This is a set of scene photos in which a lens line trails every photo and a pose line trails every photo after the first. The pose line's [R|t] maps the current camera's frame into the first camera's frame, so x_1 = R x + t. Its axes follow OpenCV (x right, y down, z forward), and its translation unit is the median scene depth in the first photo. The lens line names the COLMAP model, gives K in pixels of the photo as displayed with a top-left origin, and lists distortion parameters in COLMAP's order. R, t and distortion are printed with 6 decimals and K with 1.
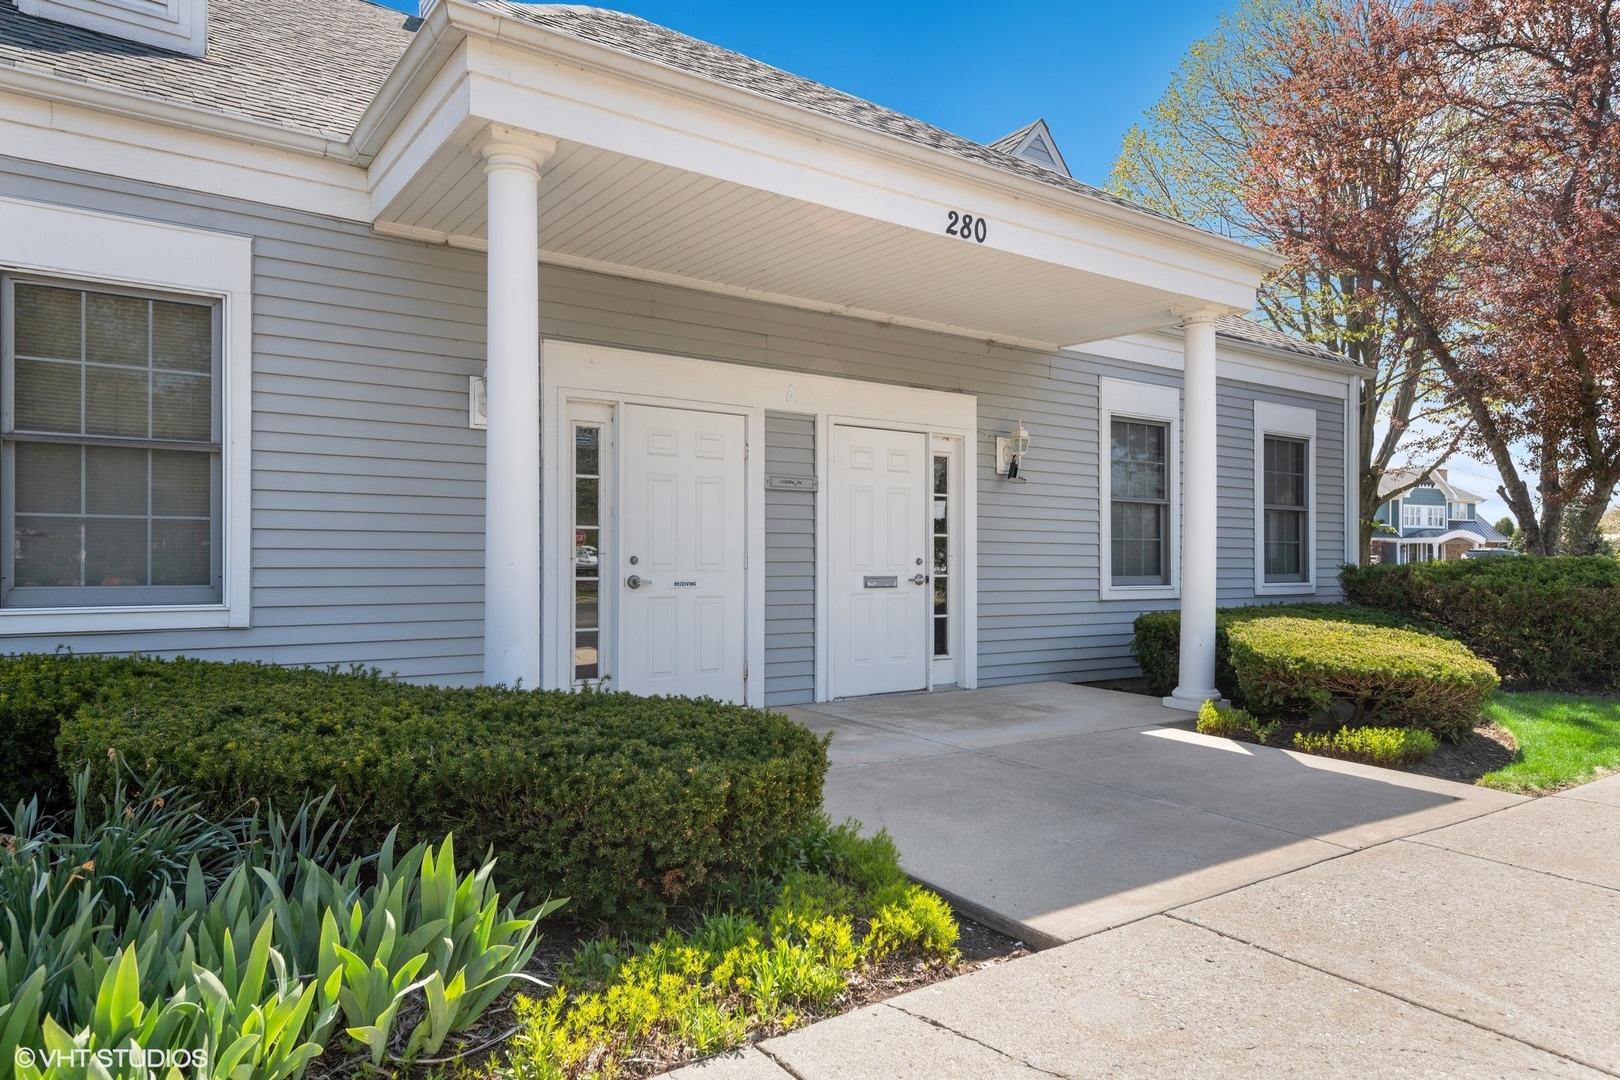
lens RADIAL K [[1070.1, 0, 810.0], [0, 1070.1, 540.0], [0, 0, 1]] dist [-0.002196, -0.000239]
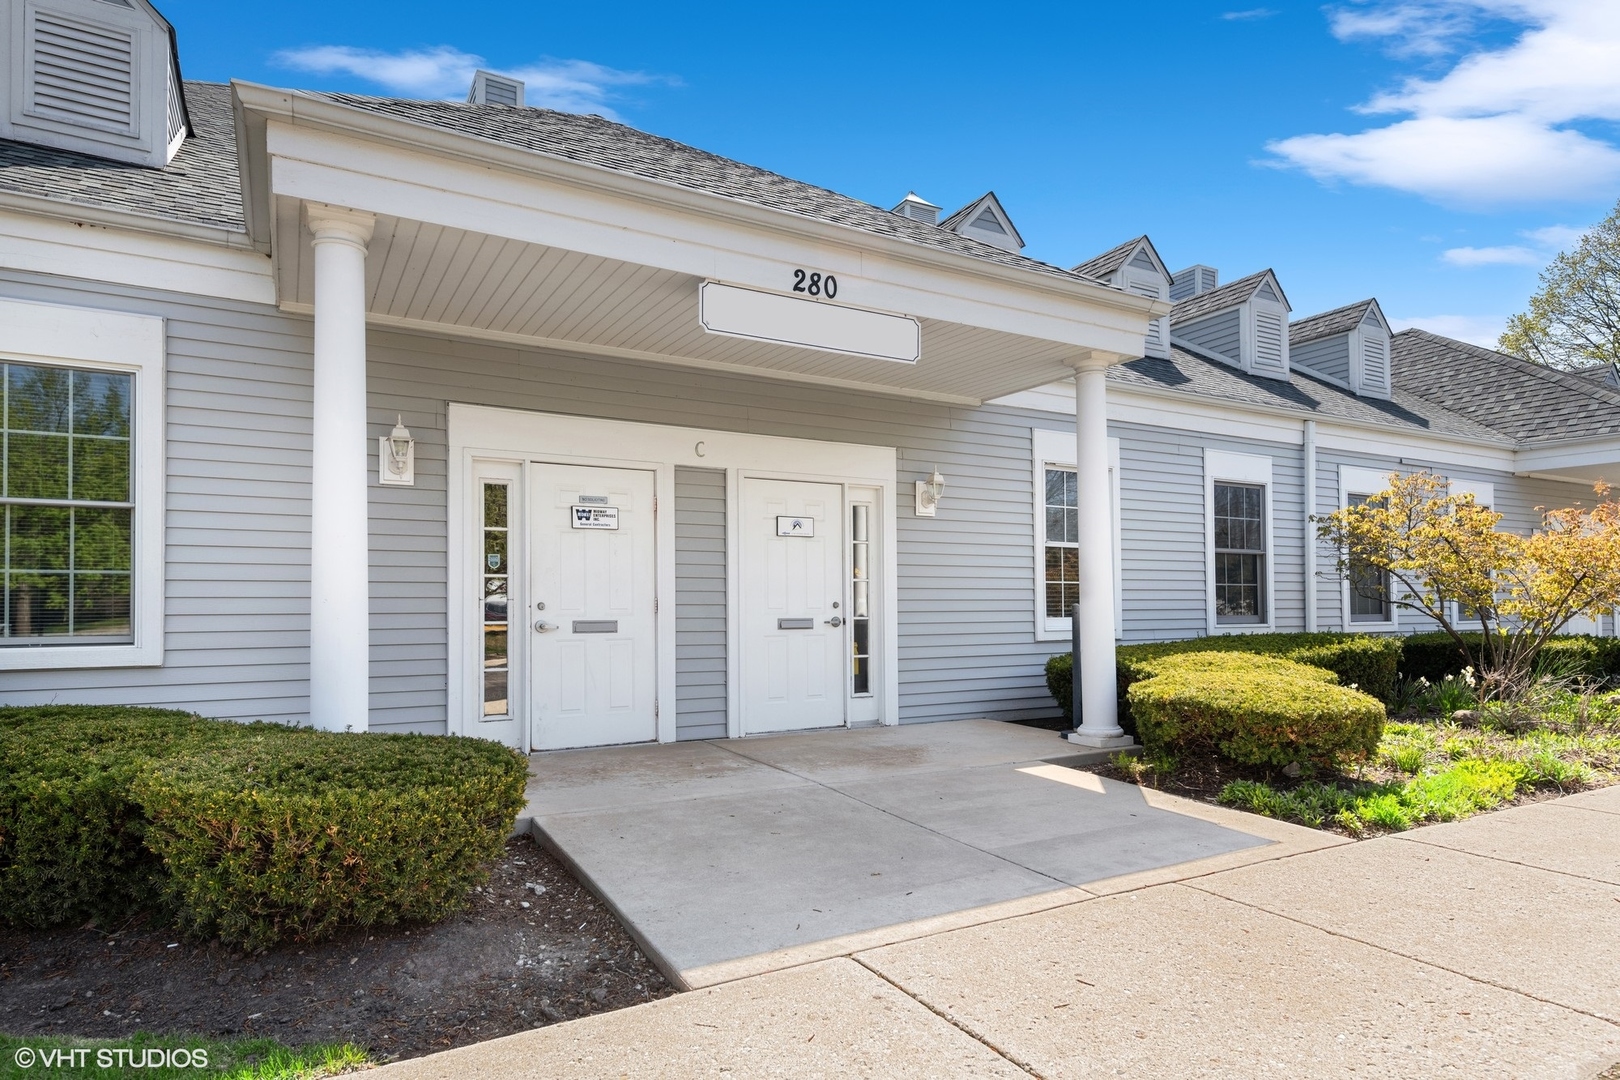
lens RADIAL K [[933.2, 0, 812.8], [0, 933.2, 565.3], [0, 0, 1]] dist [-0.004826, -0.001302]
pose [[0.993945, -0.011833, -0.109238, 0.193162], [0.009295, 0.999676, -0.023717, 0.002730], [0.109483, 0.022558, 0.993733, 0.080880]]
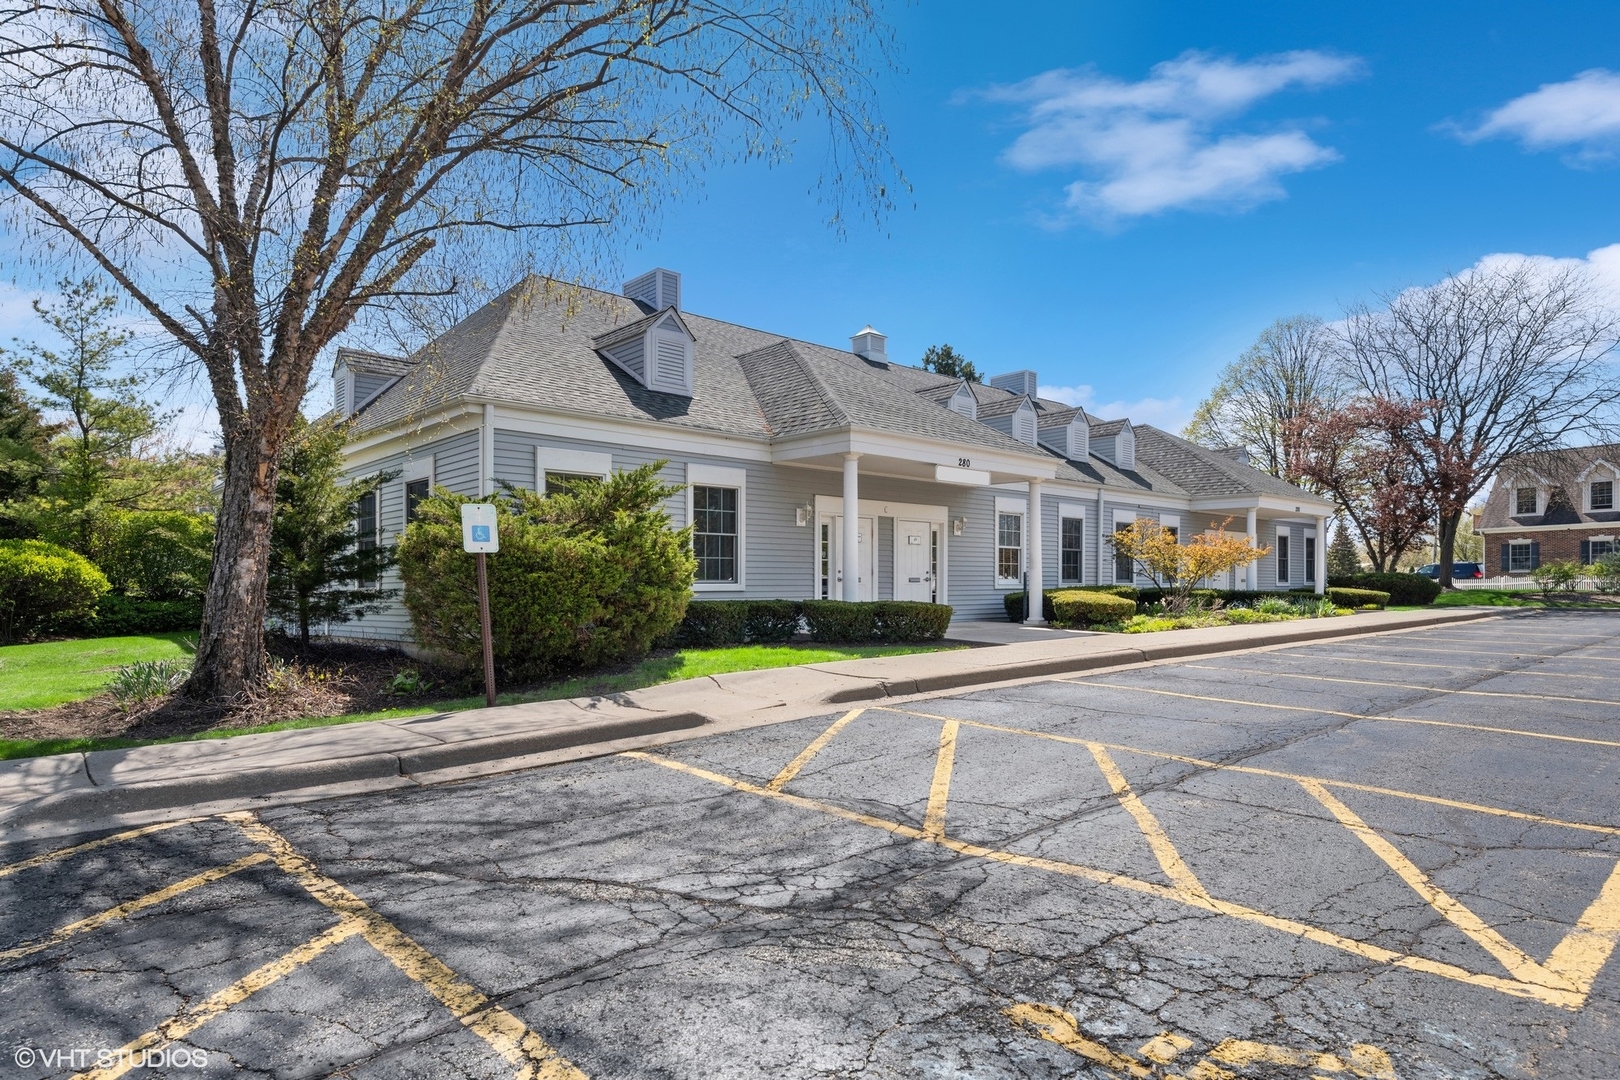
lens RADIAL K [[878.3, 0, 803.5], [0, 878.3, 575.3], [0, 0, 1]] dist [0.000694, -0.000106]
pose [[0.995328, -0.007896, 0.096228, -0.436377], [0.006985, 0.999928, 0.009801, 0.004264], [-0.096299, -0.009083, 0.995311, -1.162797]]
